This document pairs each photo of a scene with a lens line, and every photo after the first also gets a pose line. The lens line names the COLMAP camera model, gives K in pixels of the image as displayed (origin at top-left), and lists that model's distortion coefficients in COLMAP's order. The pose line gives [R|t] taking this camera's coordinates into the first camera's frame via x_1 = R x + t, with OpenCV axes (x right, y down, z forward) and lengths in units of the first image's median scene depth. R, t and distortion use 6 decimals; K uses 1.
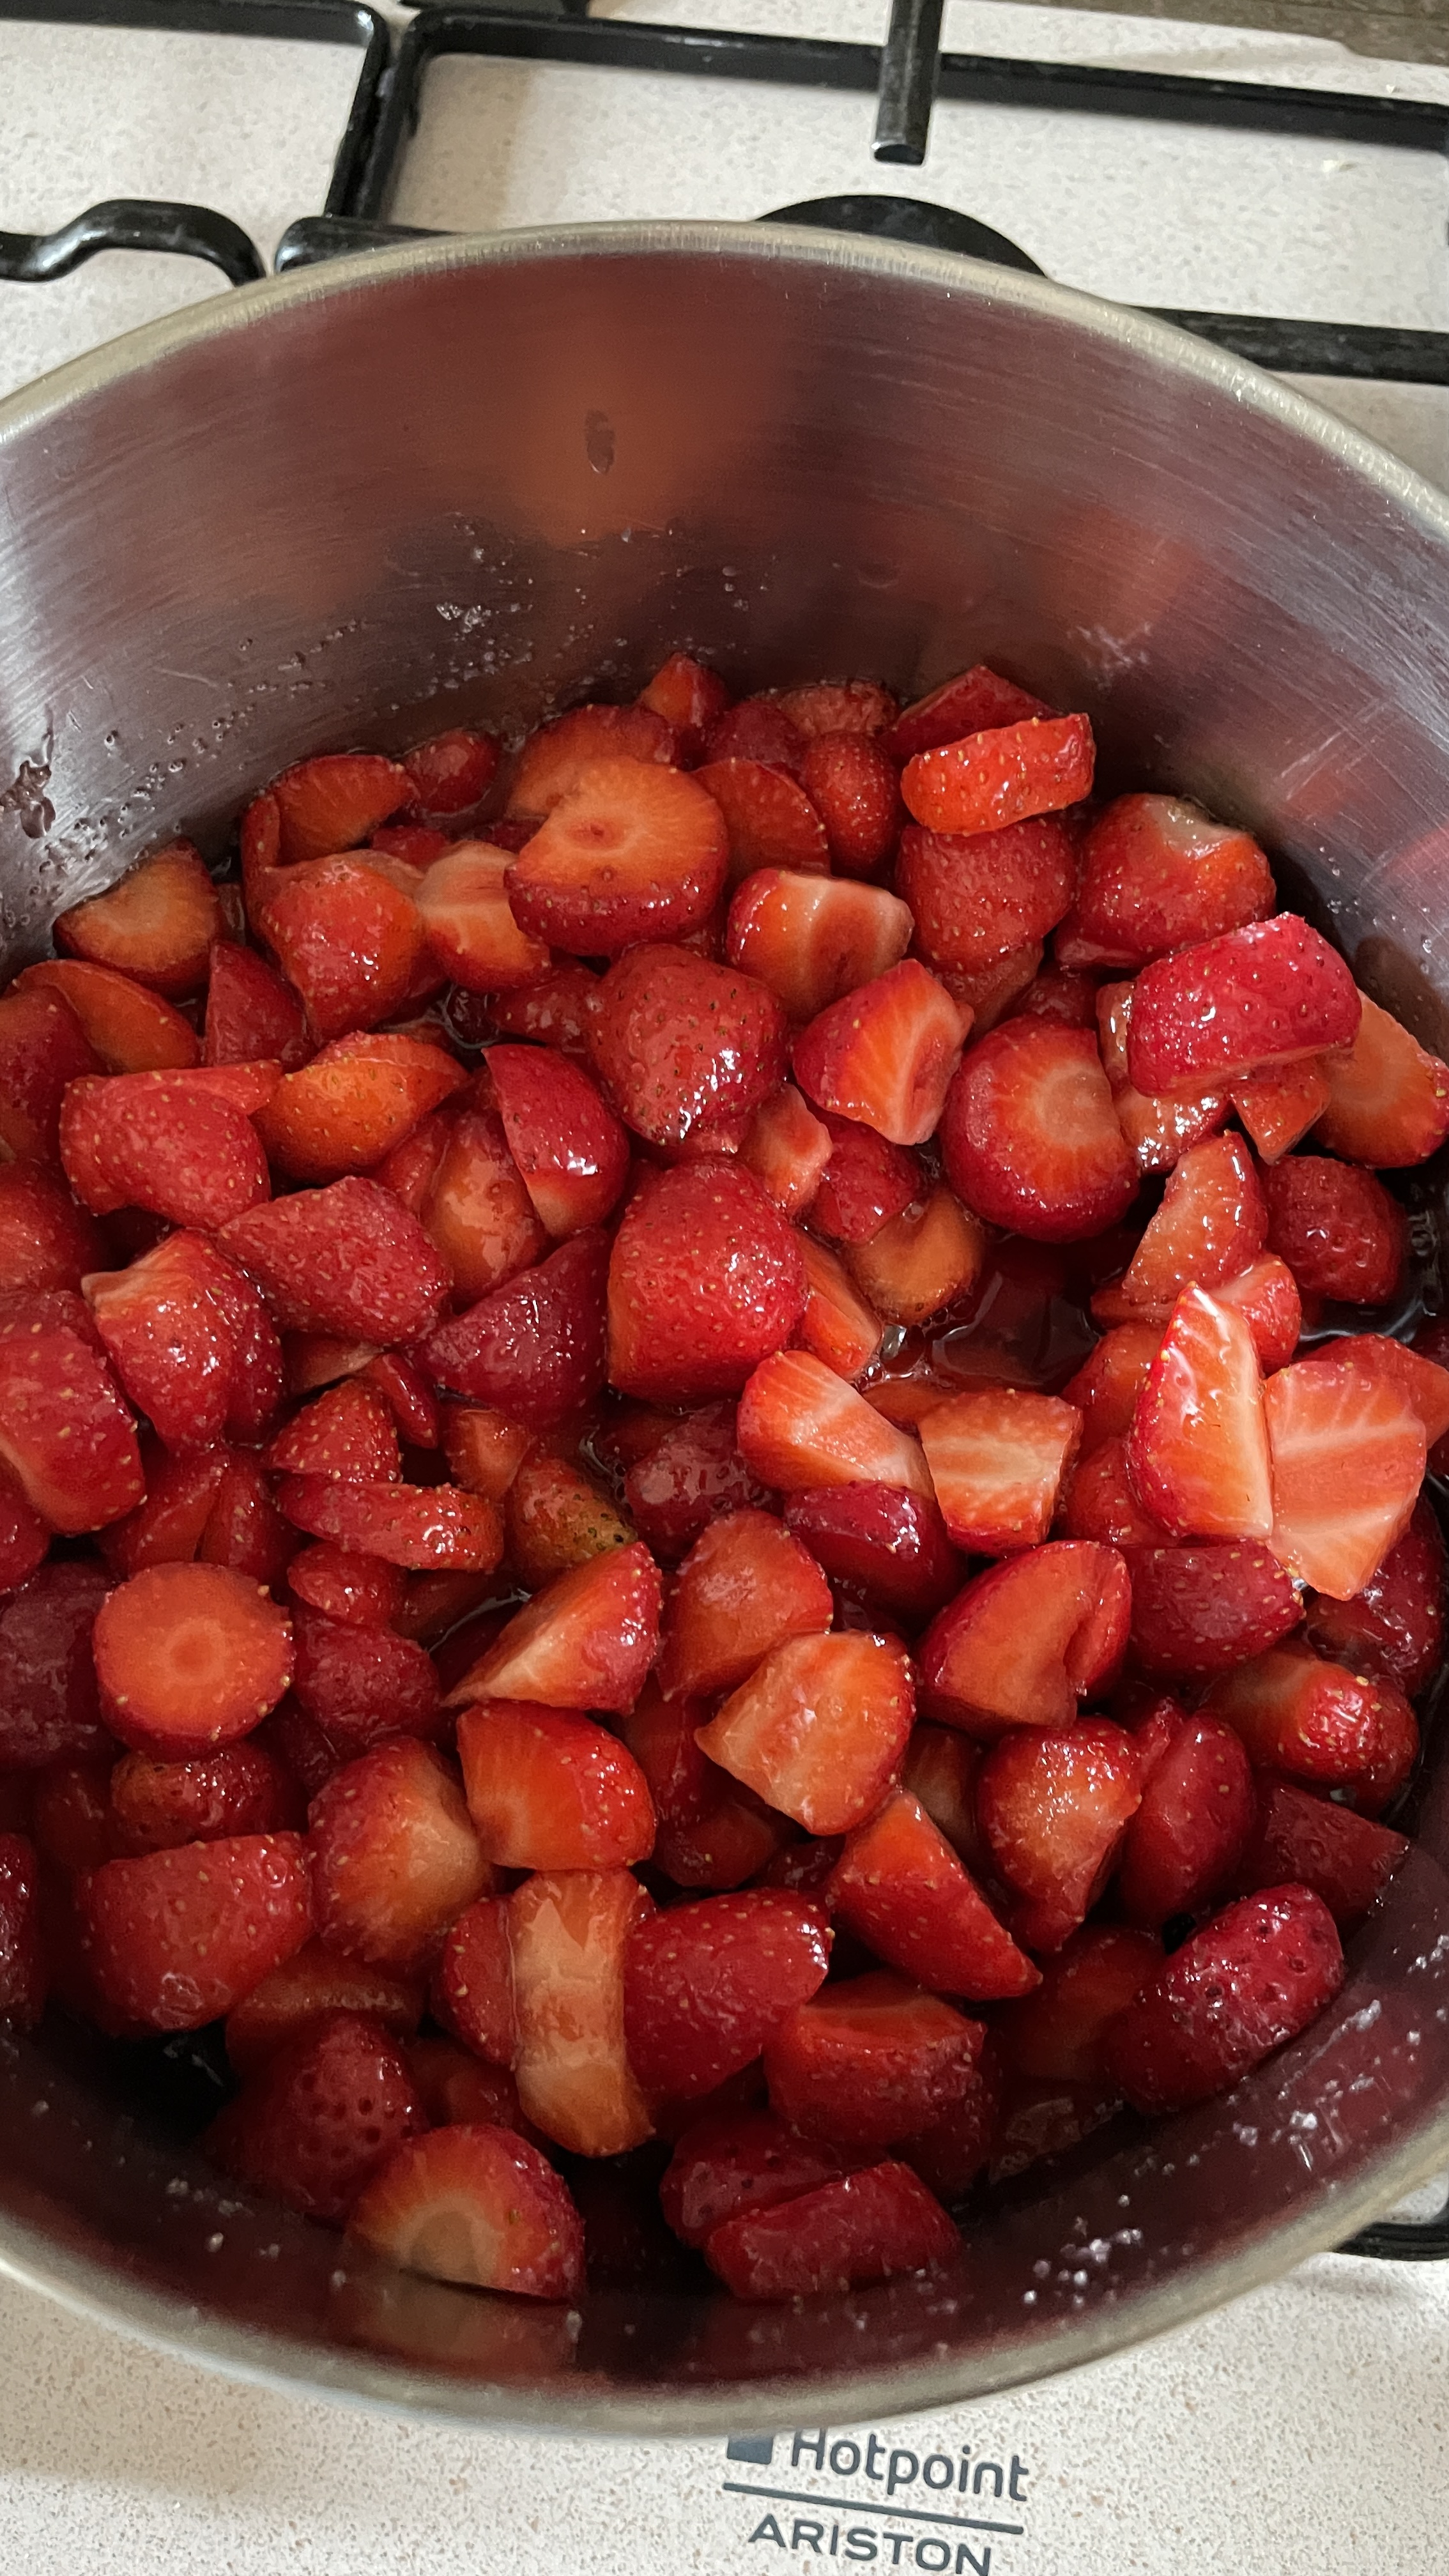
lens RADIAL K [[2058.3, 0, 792.4], [0, 2058.3, 1275.0], [0, 0, 1]] dist [0.109083, -0.191895]
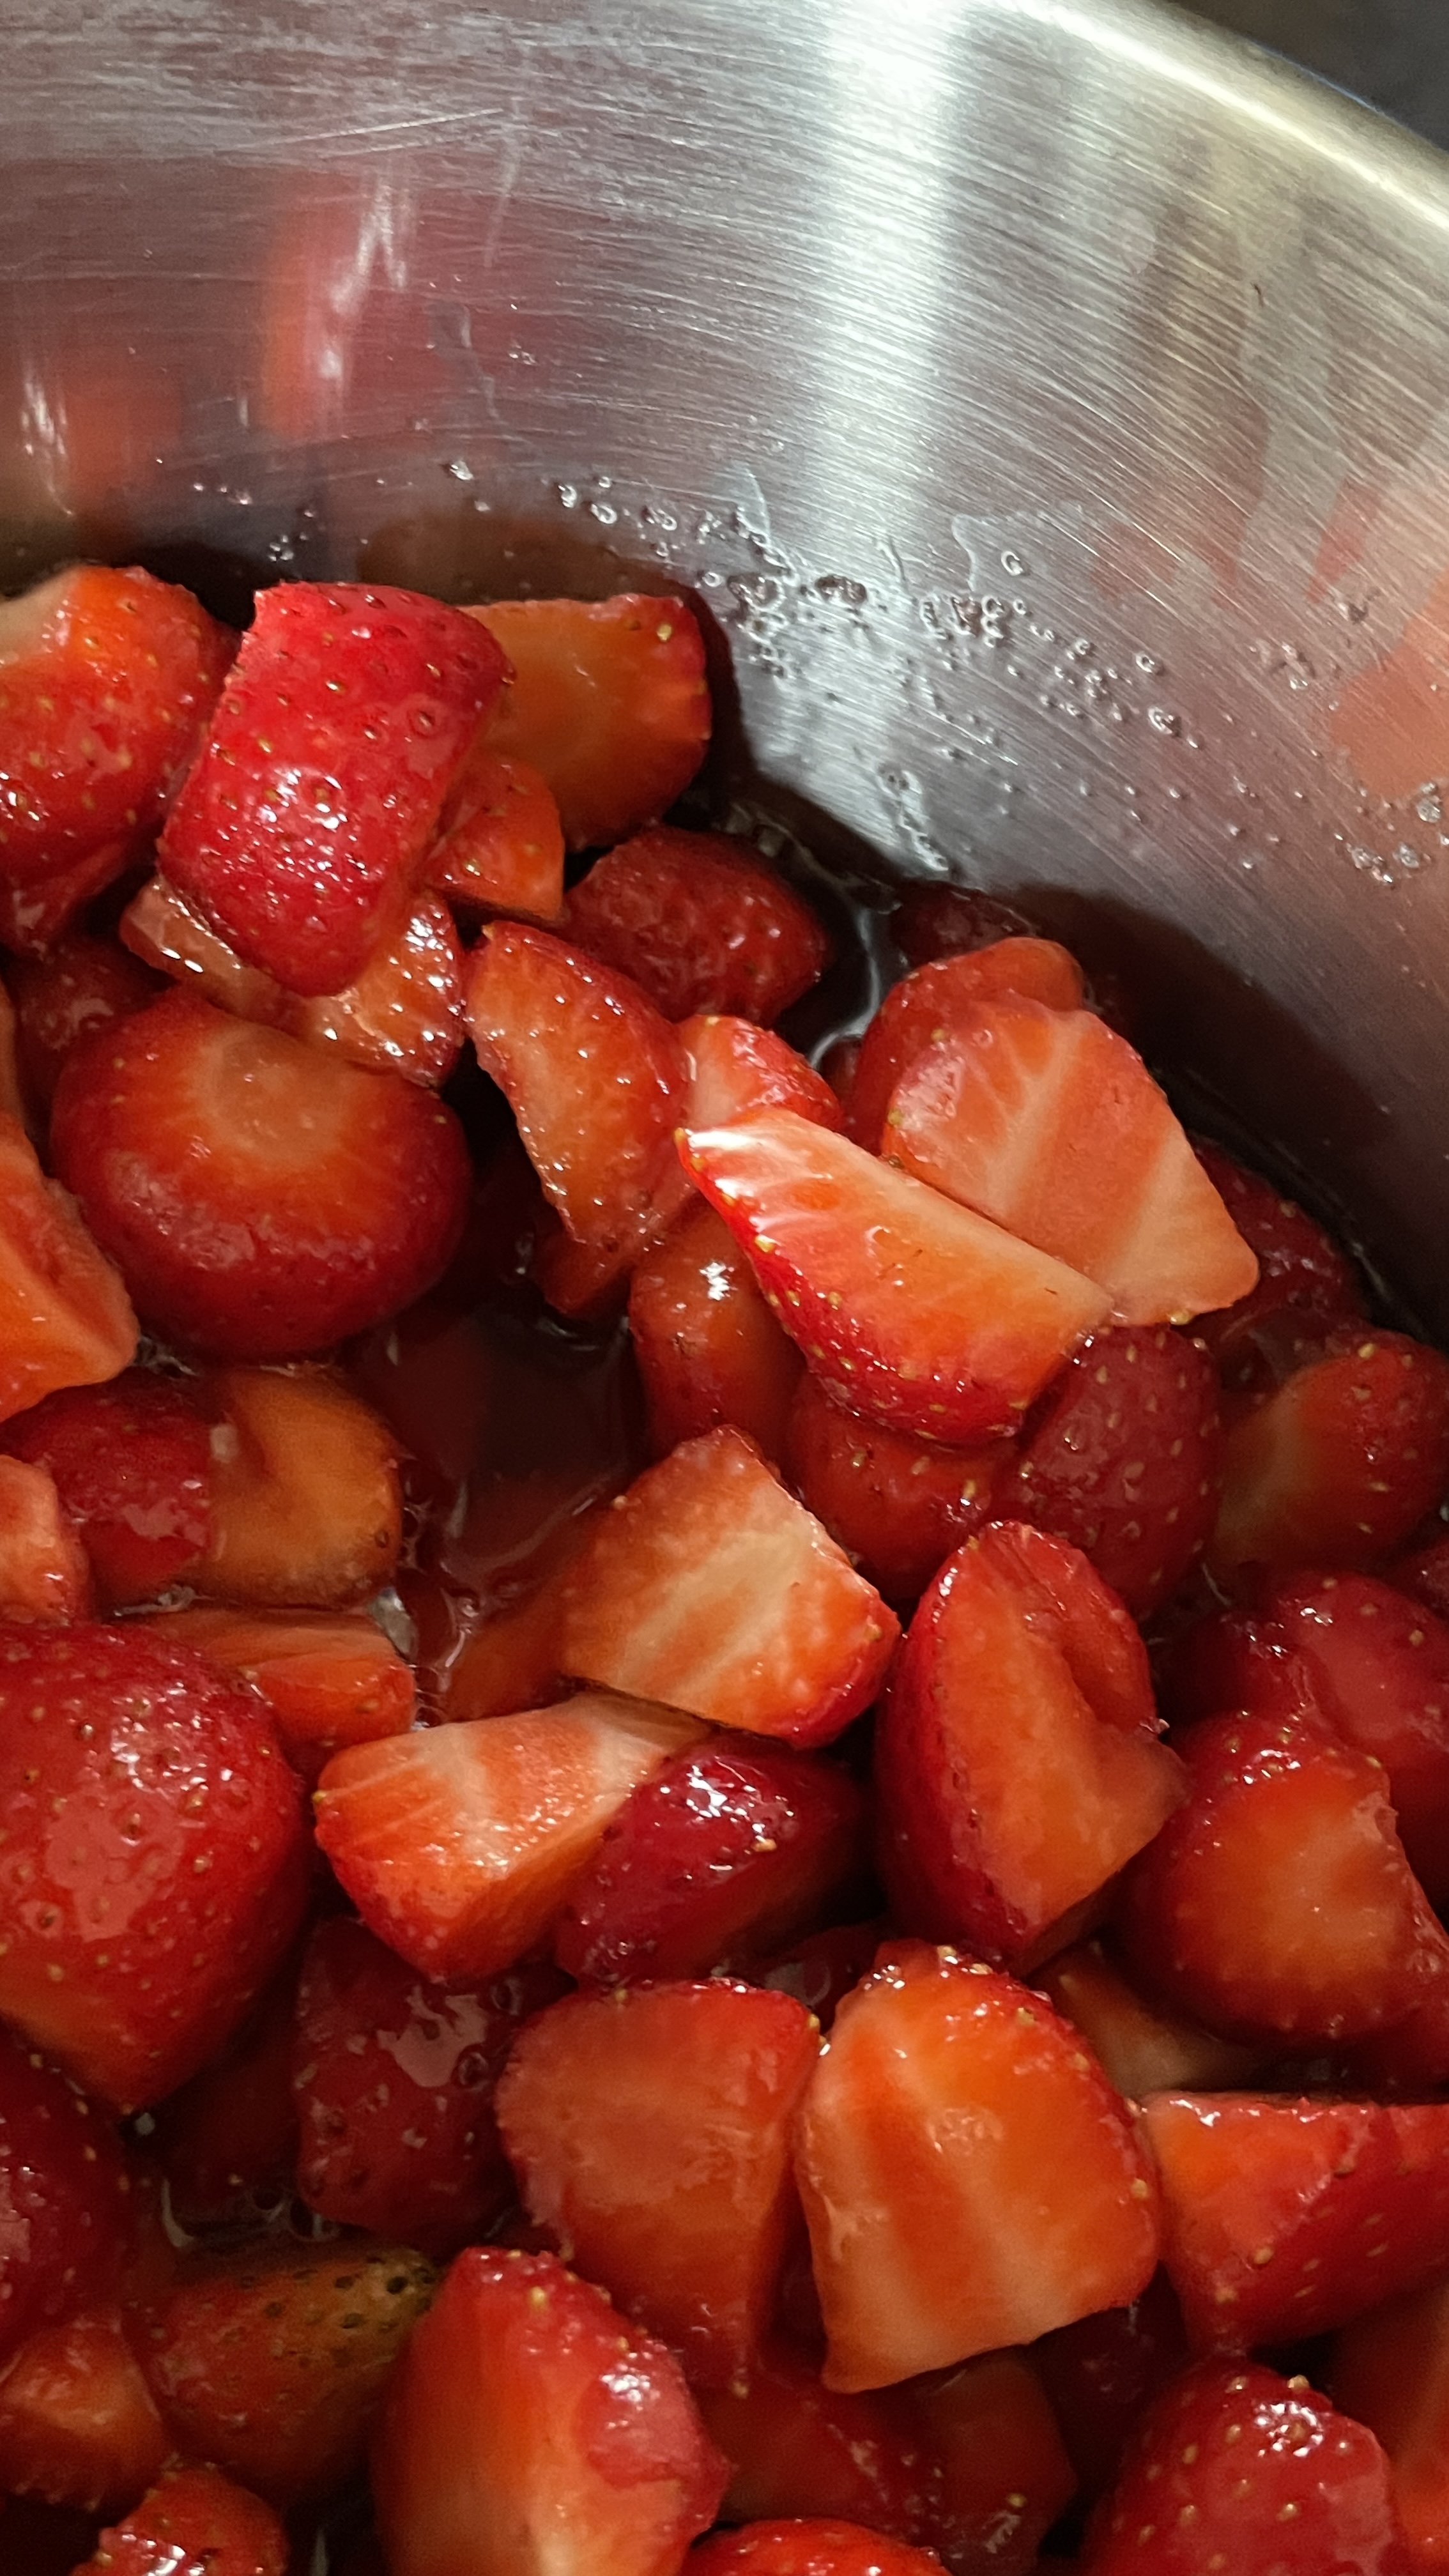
lens RADIAL K [[2750.6, 0, 724.5], [0, 2750.6, 1288.0], [0, 0, 1]] dist [0.132954, -0.357523]
pose [[0.576408, -0.738256, 0.350330, -0.098414], [0.746093, 0.650330, 0.142883, -0.068581], [-0.333315, 0.179020, 0.925664, 0.308469]]
